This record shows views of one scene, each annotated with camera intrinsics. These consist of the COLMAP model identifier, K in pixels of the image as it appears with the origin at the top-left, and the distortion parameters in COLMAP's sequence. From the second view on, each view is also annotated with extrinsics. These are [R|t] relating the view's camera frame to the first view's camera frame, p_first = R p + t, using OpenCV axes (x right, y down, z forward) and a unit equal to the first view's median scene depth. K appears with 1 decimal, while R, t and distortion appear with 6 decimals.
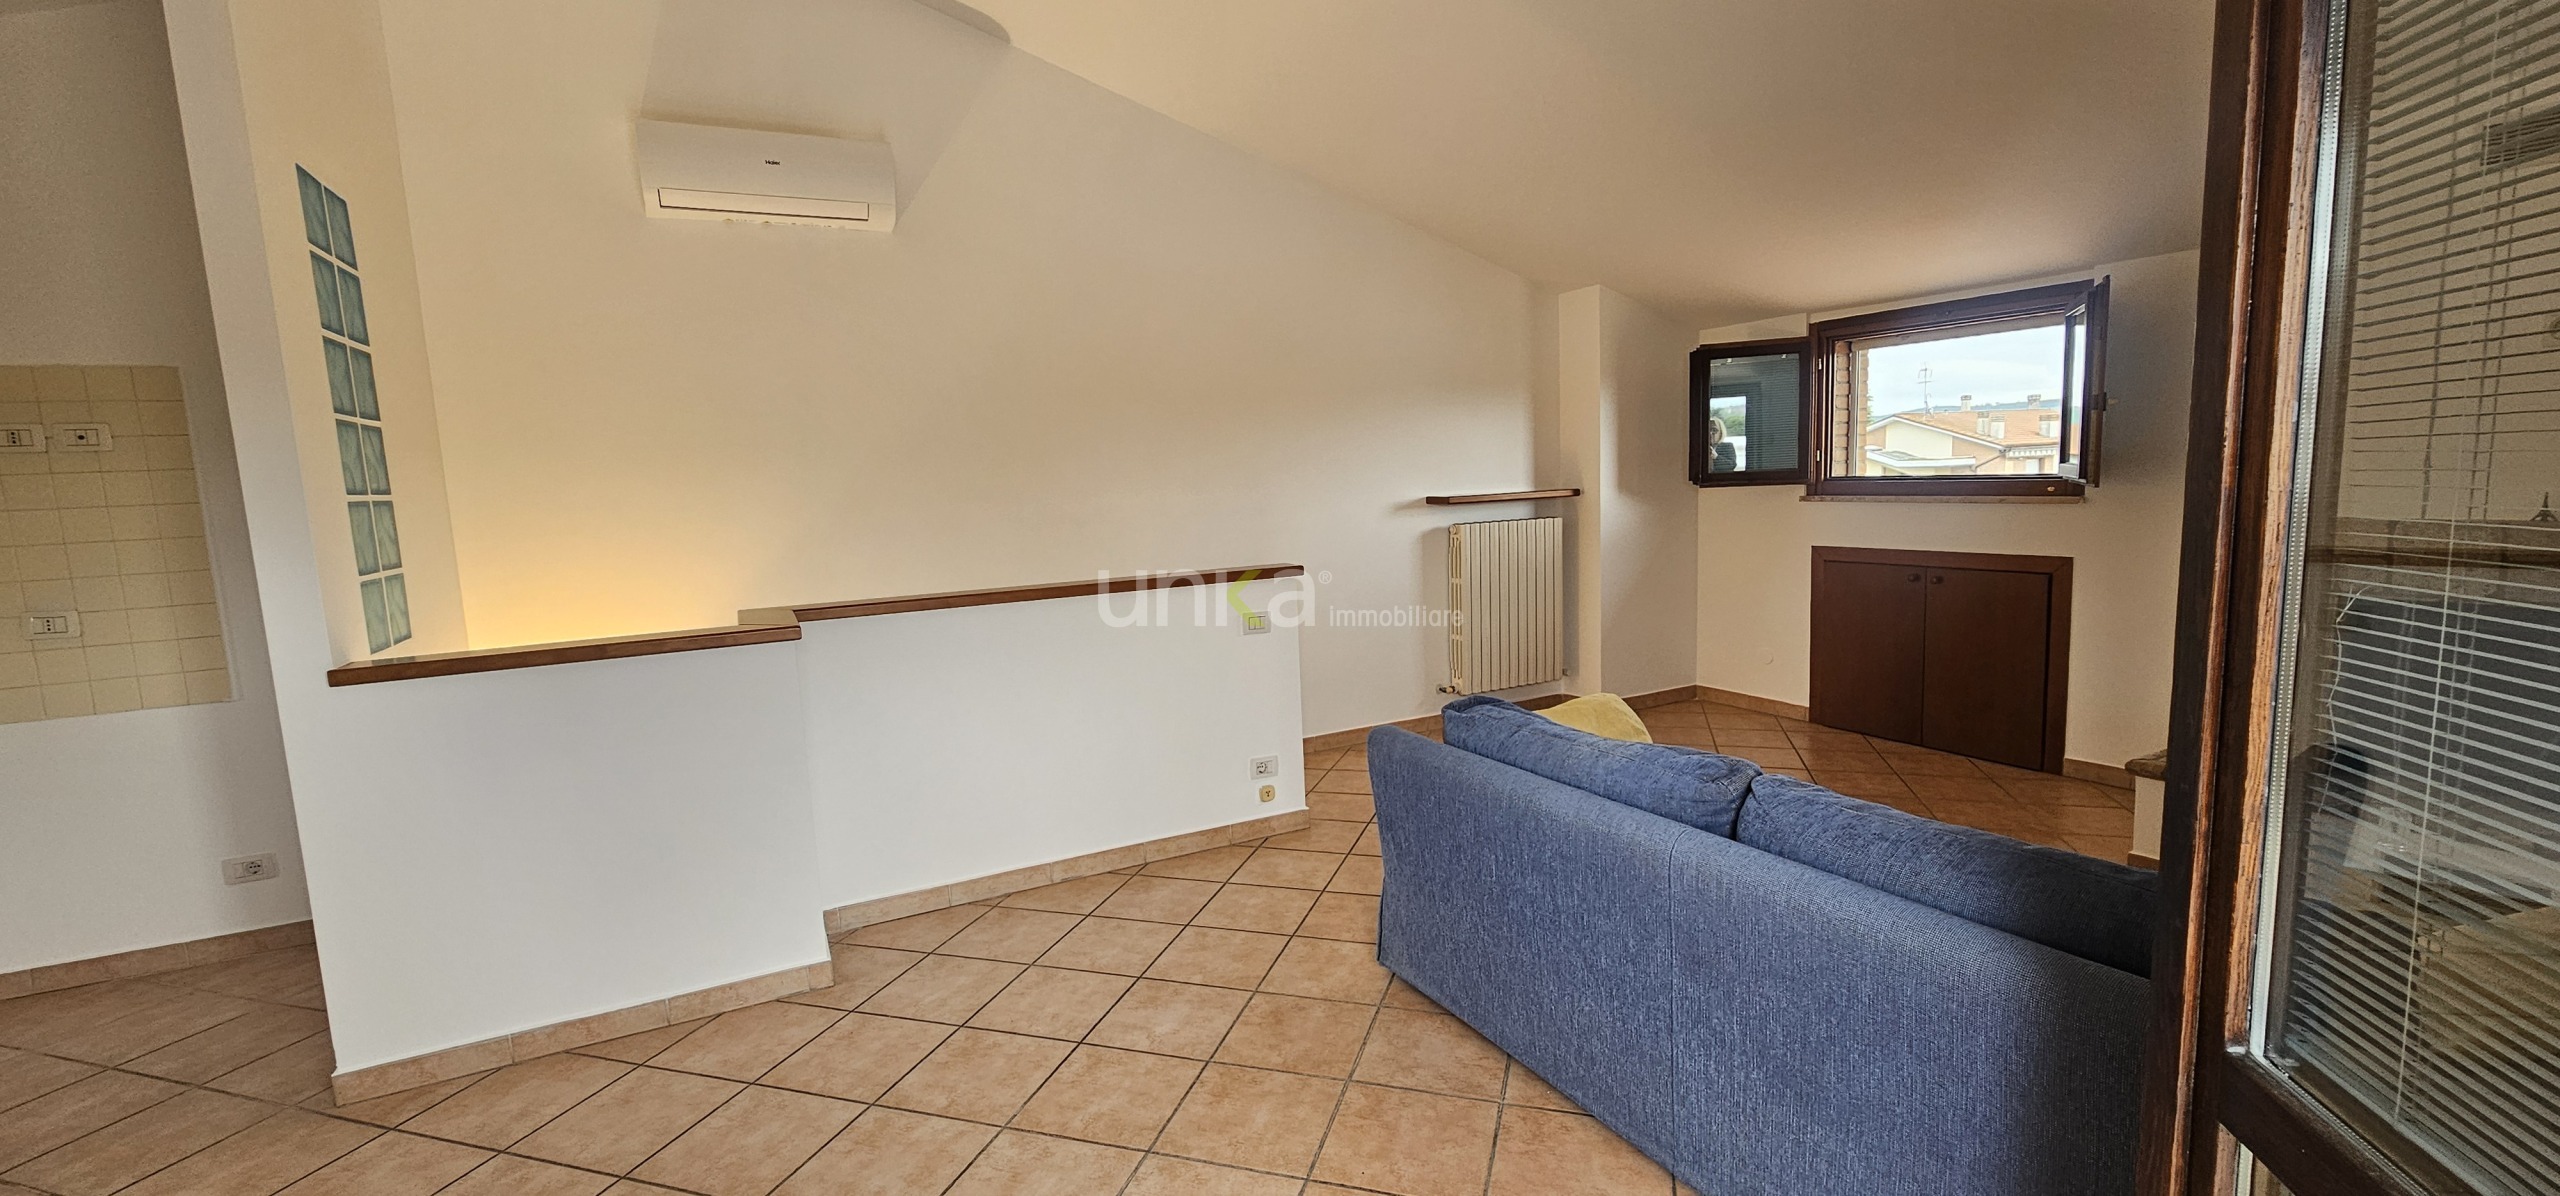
lens RADIAL K [[1037.8, 0, 1281.8], [0, 1037.8, 603.0], [0, 0, 1]] dist [0.000172, -0.000124]
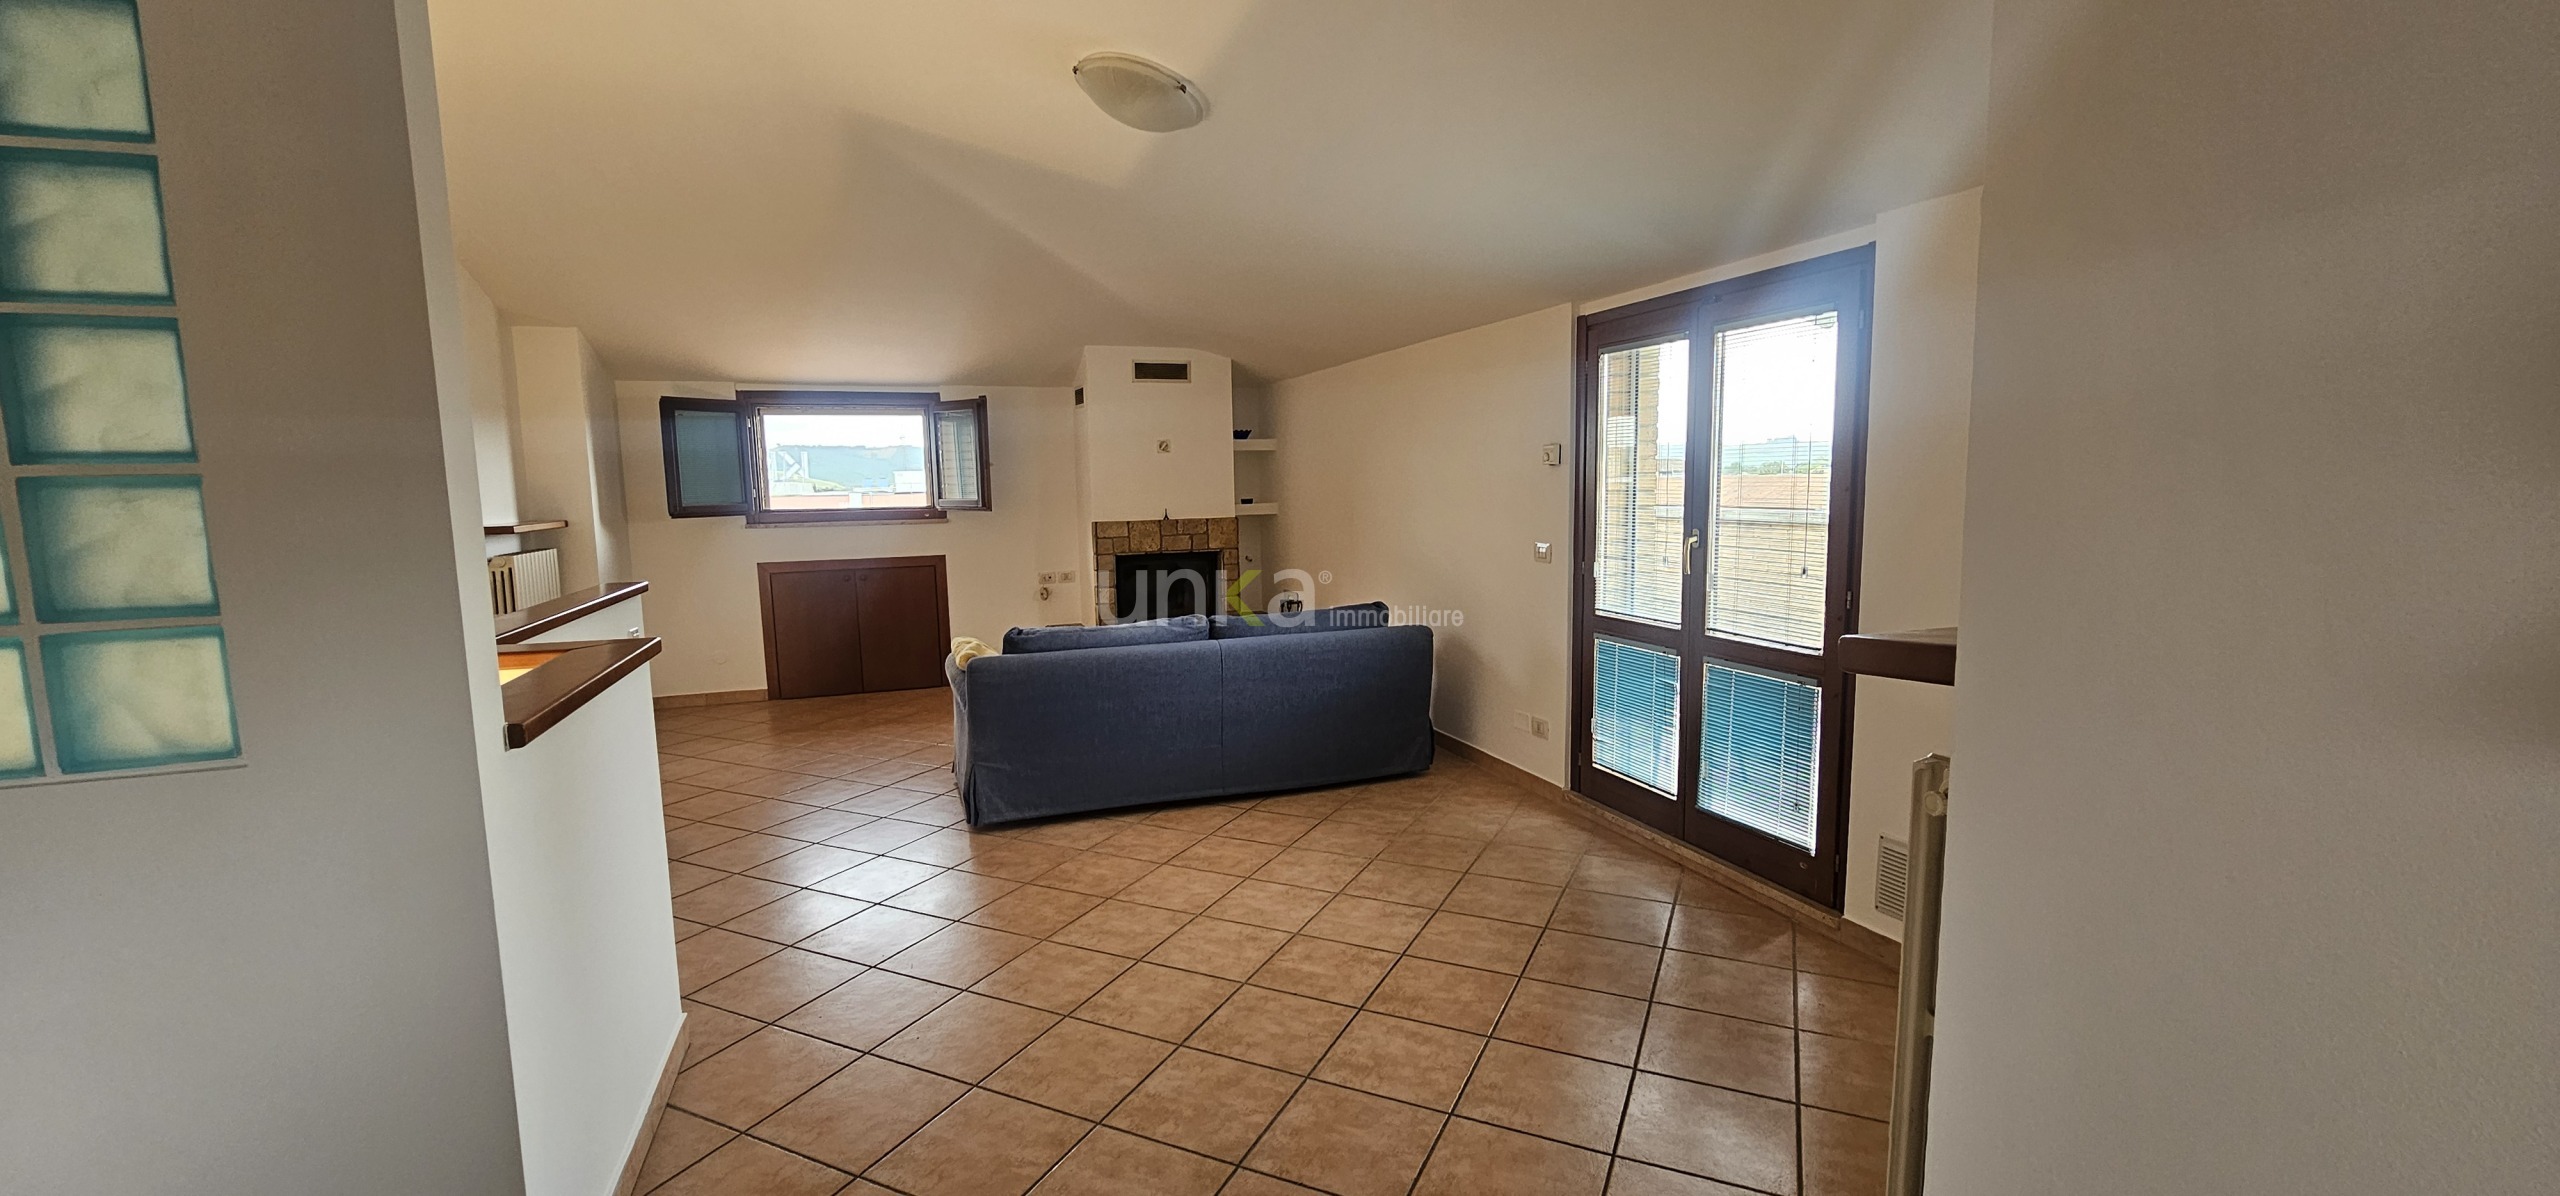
lens RADIAL K [[1037.8, 0, 1281.8], [0, 1037.8, 603.0], [0, 0, 1]] dist [0.000172, -0.000124]
pose [[0.147531, -0.085151, 0.985385, -0.696835], [0.133235, 0.988917, 0.065508, -0.003302], [-0.980042, 0.121623, 0.157241, 0.171457]]
